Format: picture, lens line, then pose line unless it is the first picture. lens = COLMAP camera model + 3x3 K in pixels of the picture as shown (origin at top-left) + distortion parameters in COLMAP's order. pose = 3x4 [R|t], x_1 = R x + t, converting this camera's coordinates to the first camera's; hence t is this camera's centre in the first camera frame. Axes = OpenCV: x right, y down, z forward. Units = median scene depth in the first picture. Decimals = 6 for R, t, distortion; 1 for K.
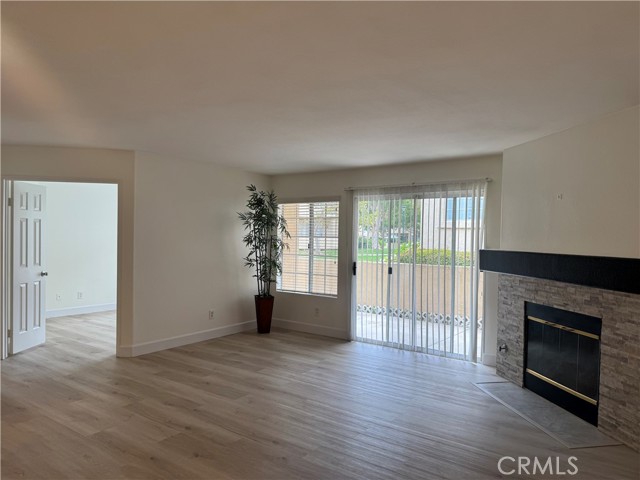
lens RADIAL K [[437.0, 0, 321.7], [0, 437.0, 243.7], [0, 0, 1]] dist [0.011554, -0.012186]
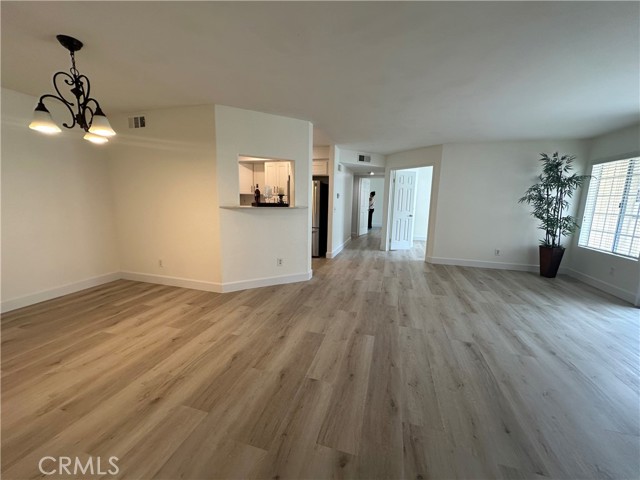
lens RADIAL K [[254.9, 0, 321.3], [0, 254.9, 238.9], [0, 0, 1]] dist [-0.013357, -0.000123]
pose [[0.327826, 0.134752, -0.935079, 0.421633], [-0.026190, 0.990691, 0.133584, 0.033522], [0.944375, -0.019302, 0.328304, 0.258275]]
